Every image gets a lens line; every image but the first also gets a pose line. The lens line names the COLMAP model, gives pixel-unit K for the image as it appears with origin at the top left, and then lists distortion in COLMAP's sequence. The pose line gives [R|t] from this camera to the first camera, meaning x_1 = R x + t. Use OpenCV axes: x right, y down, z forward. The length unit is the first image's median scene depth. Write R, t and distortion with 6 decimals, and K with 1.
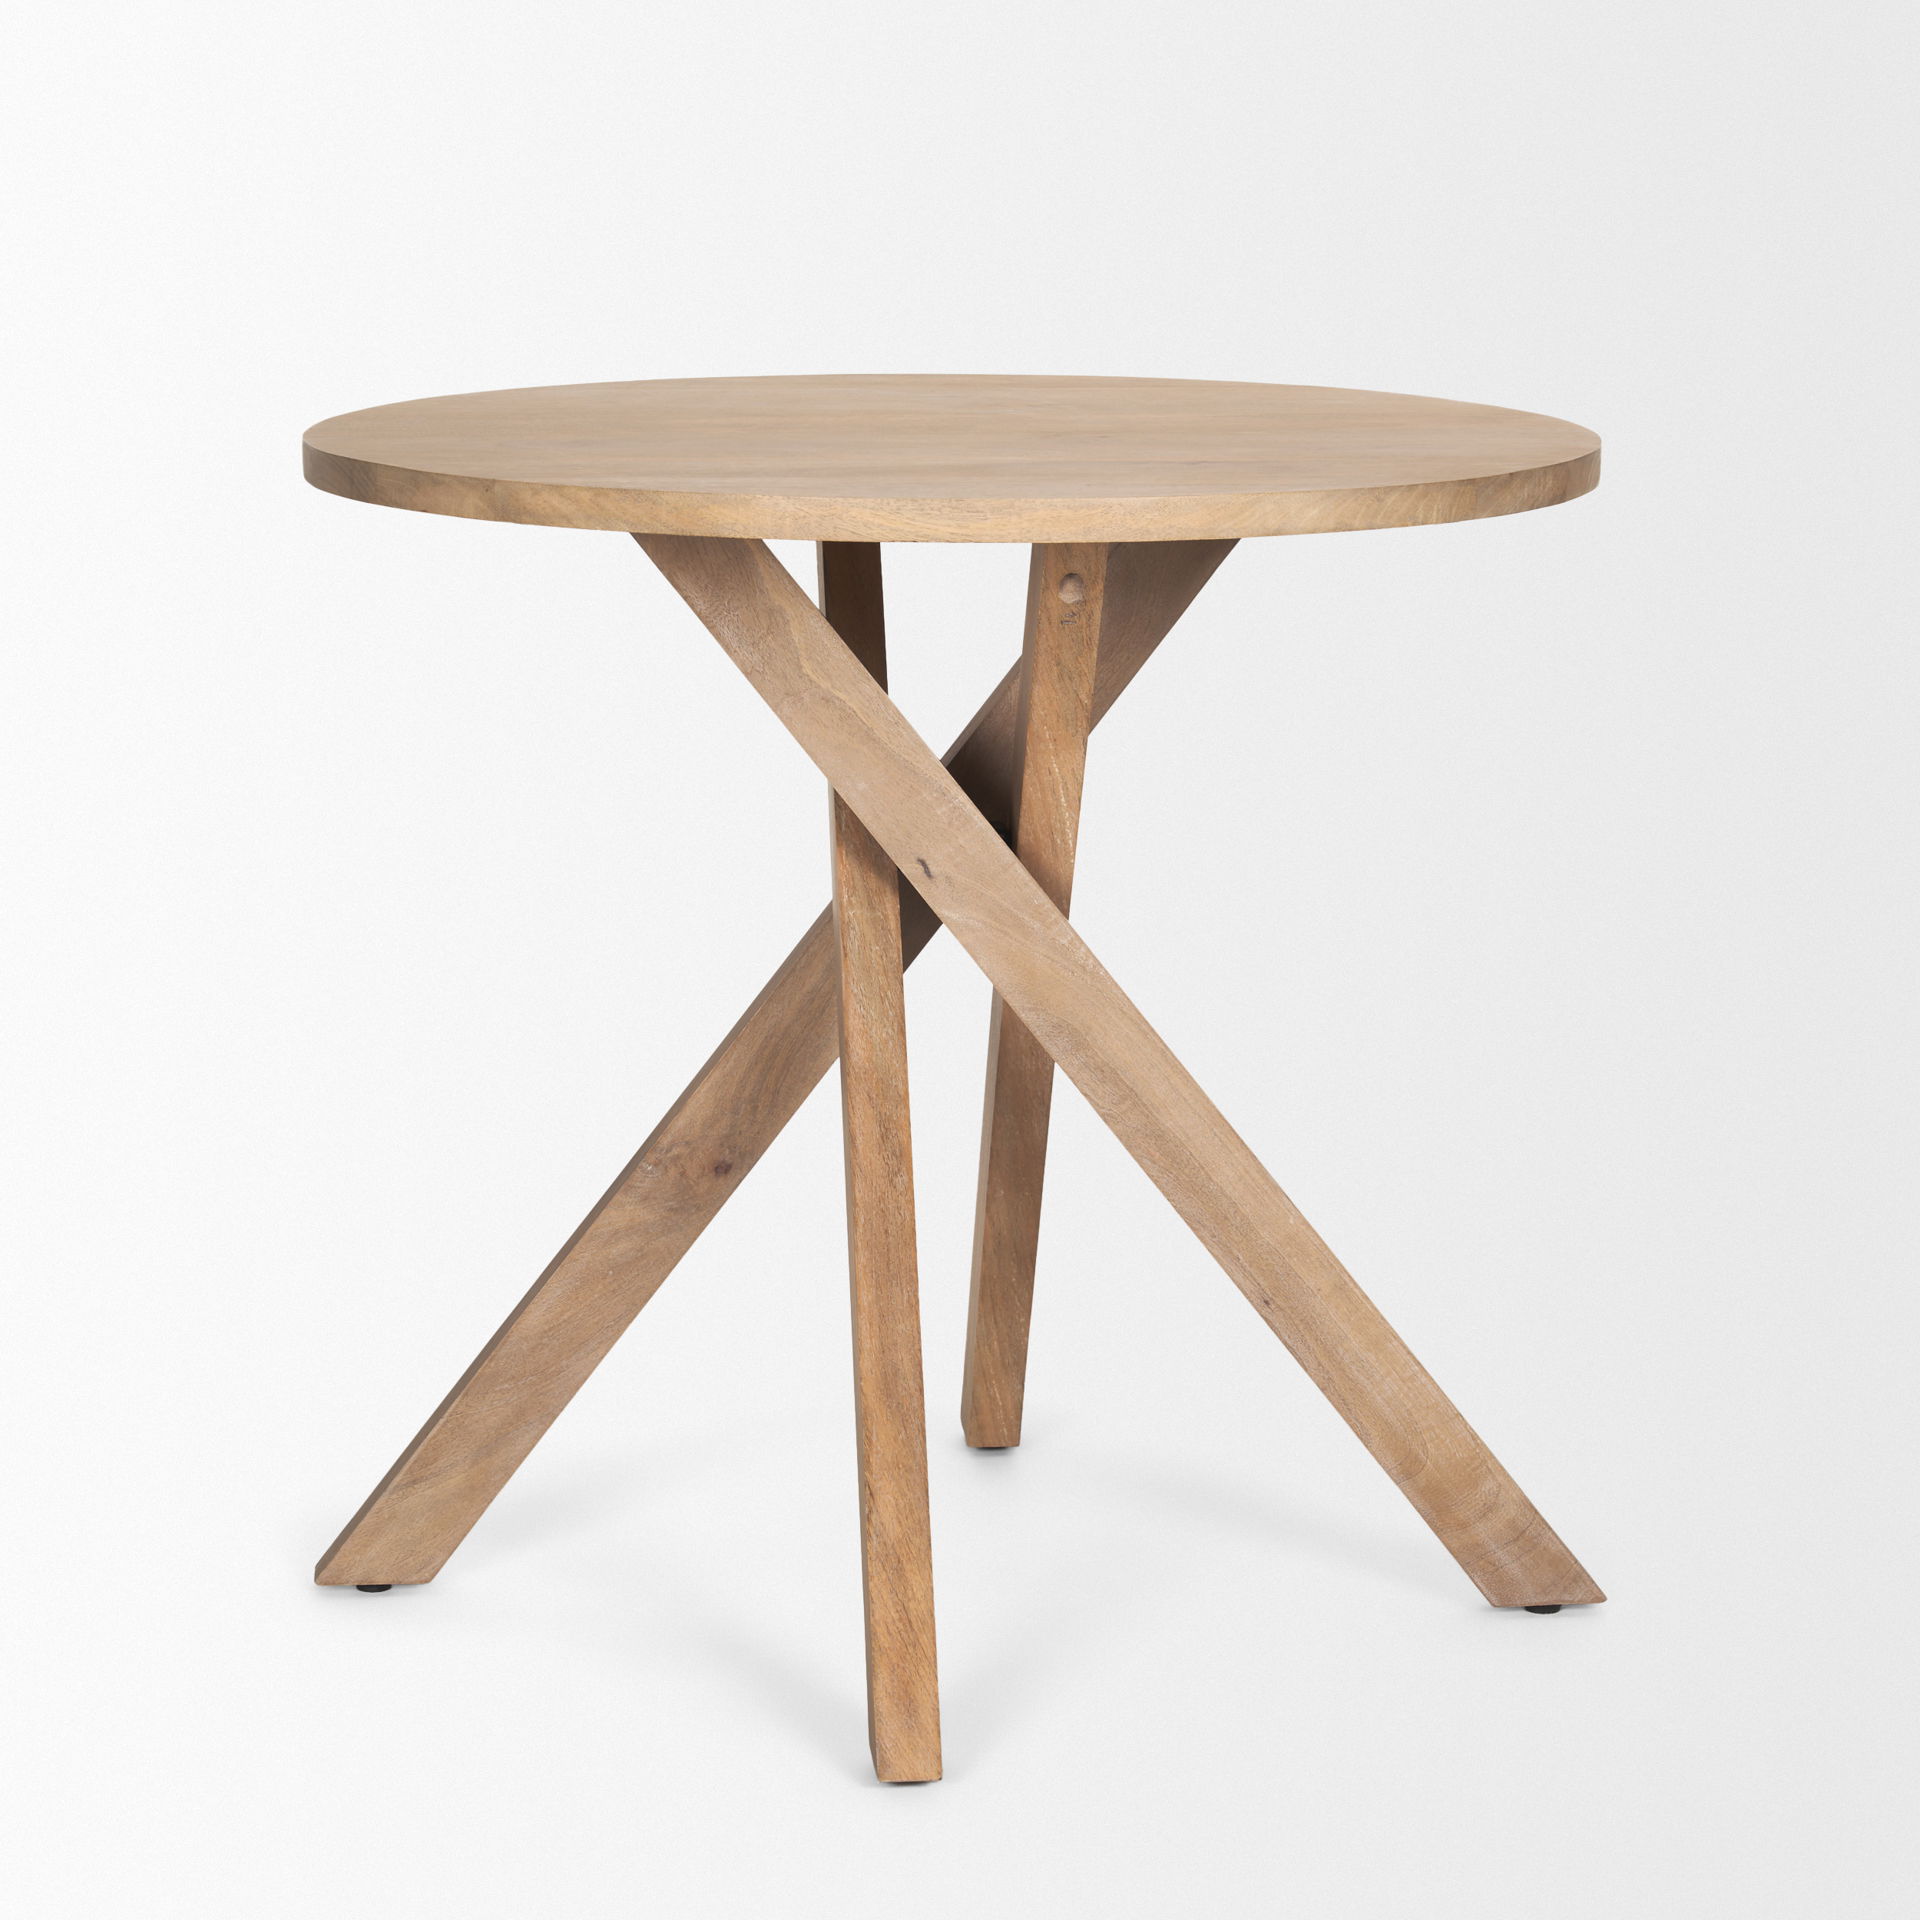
lens RADIAL K [[5849.1, 0, 979.4], [0, 5849.1, 952.4], [0, 0, 1]] dist [-0.031511, 0.000000]
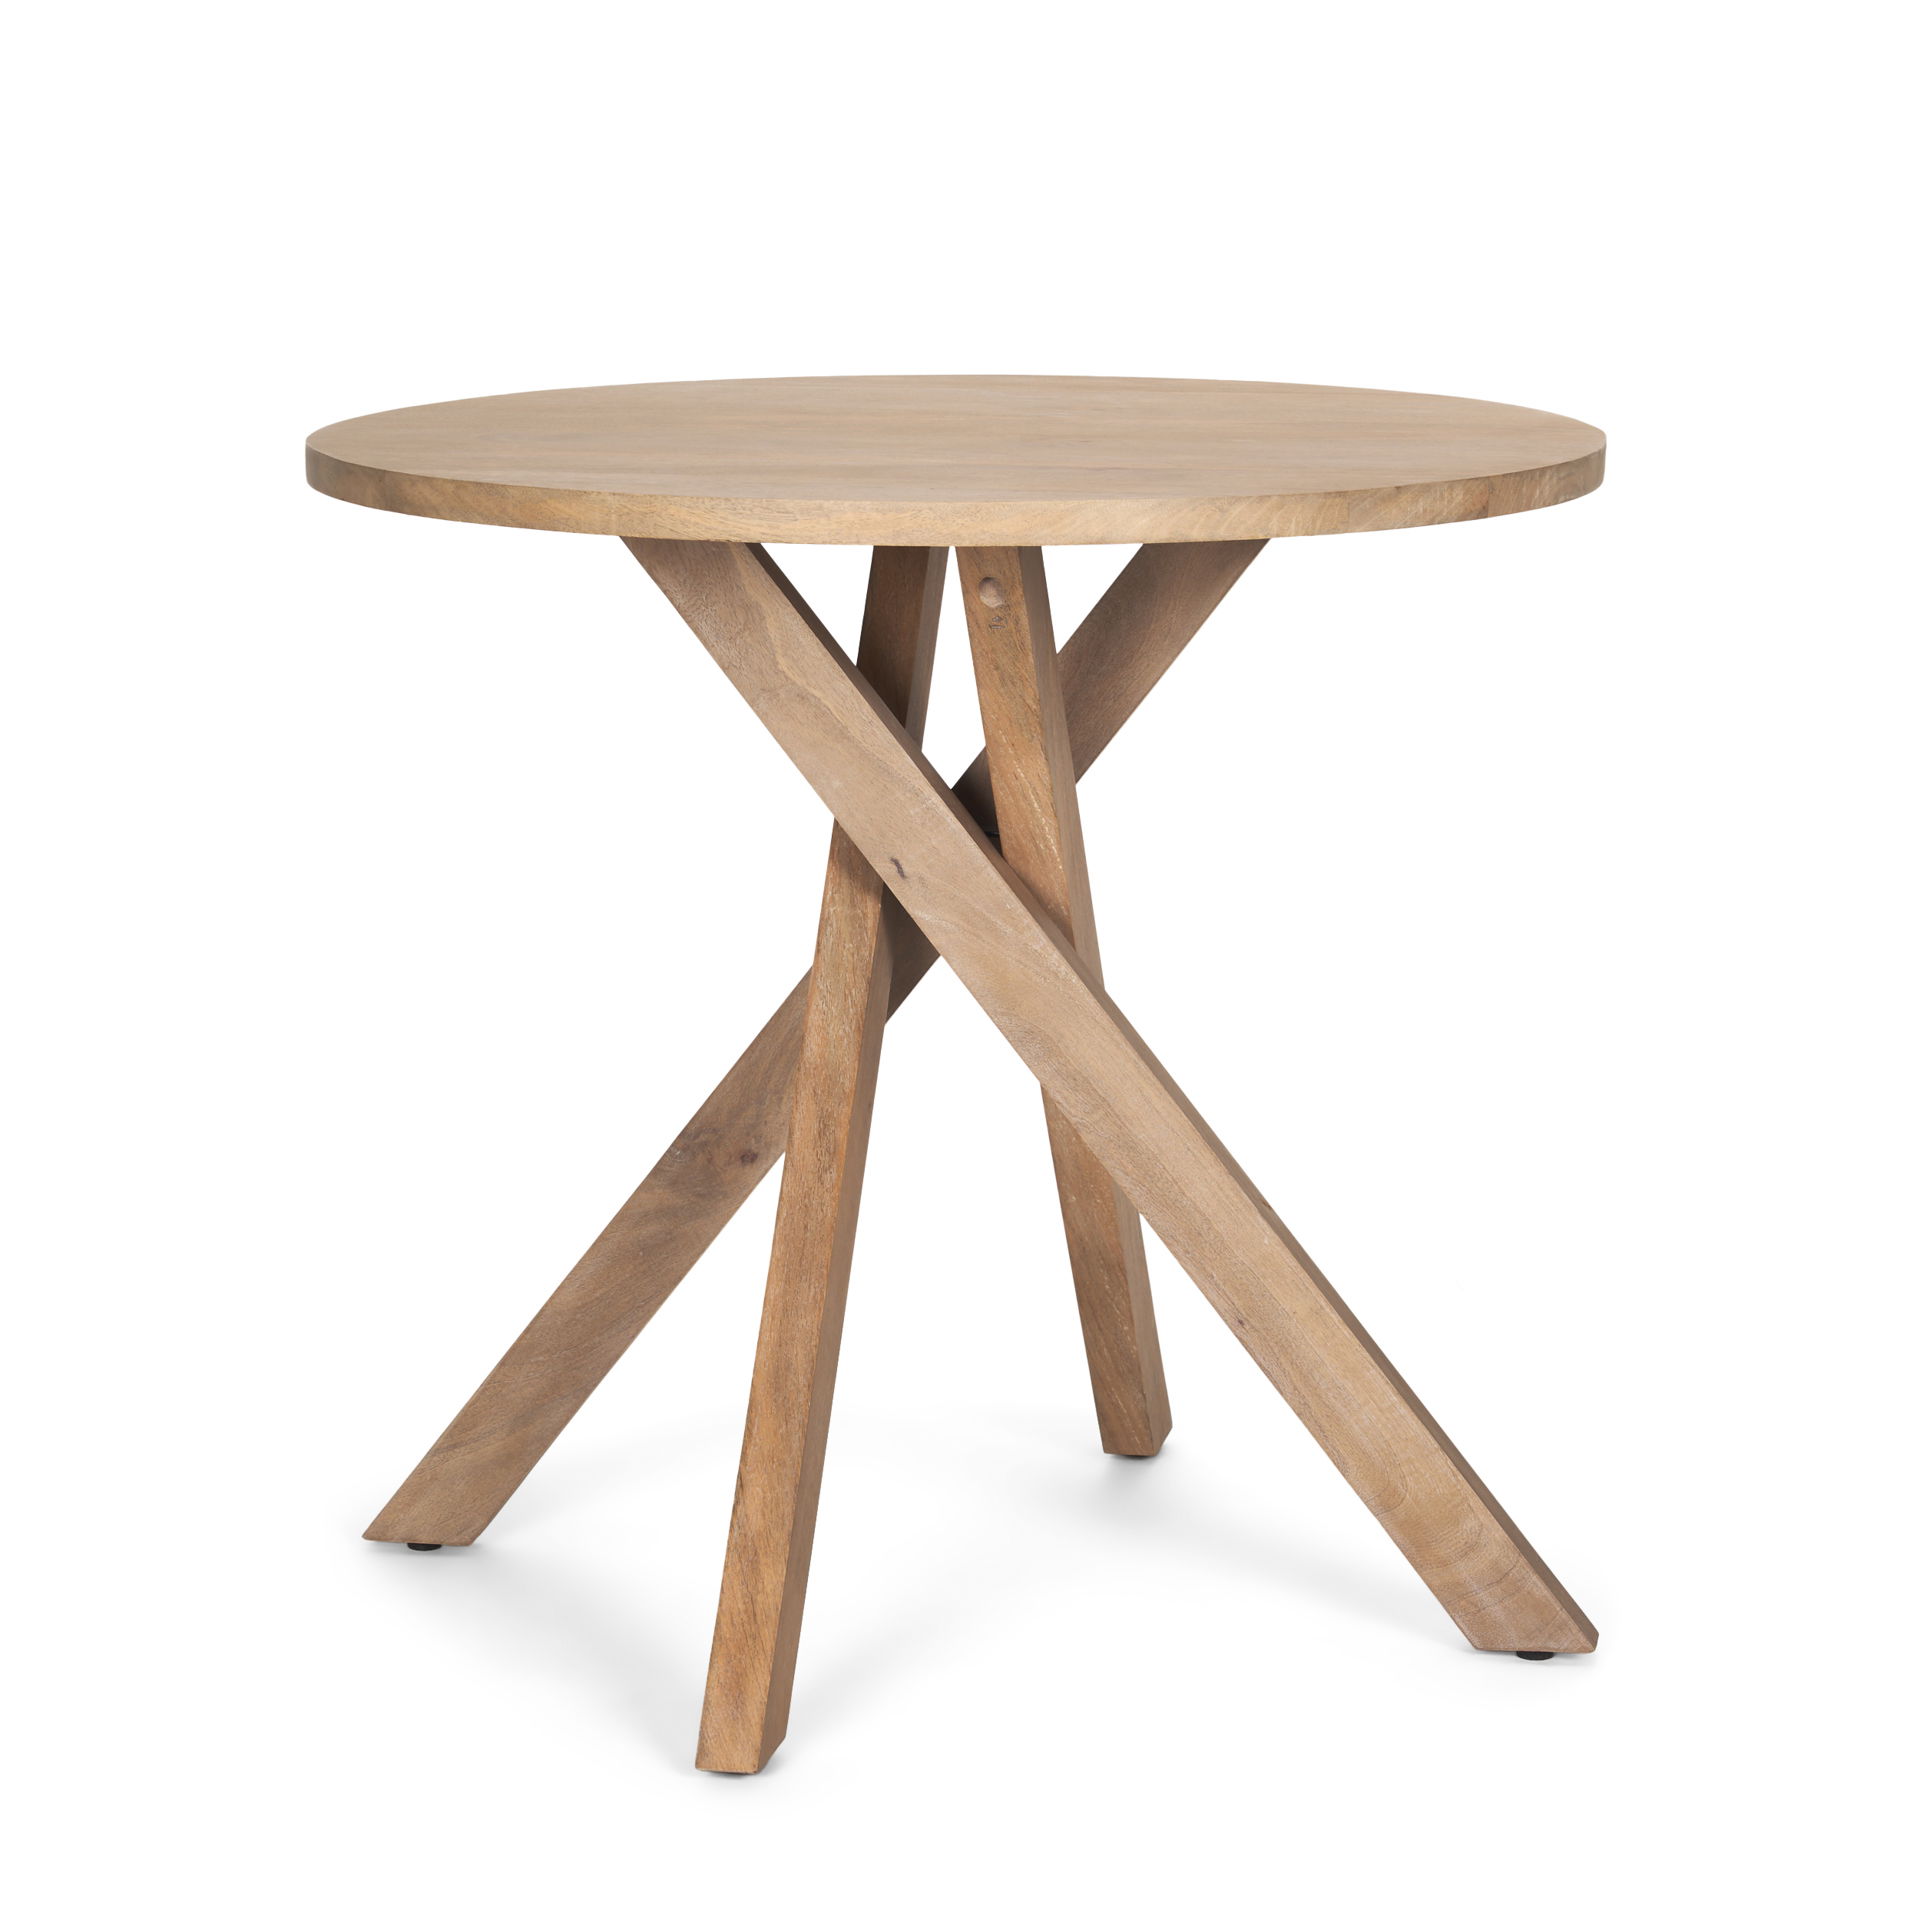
lens RADIAL K [[5849.1, 0, 948.7], [0, 5849.1, 971.8], [0, 0, 1]] dist [-0.031511, 0.000000]
pose [[0.960177, 0.045440, -0.275671, 0.275835], [-0.043973, 0.998966, 0.011503, -0.008507], [0.275909, 0.001077, 0.961183, 0.039308]]
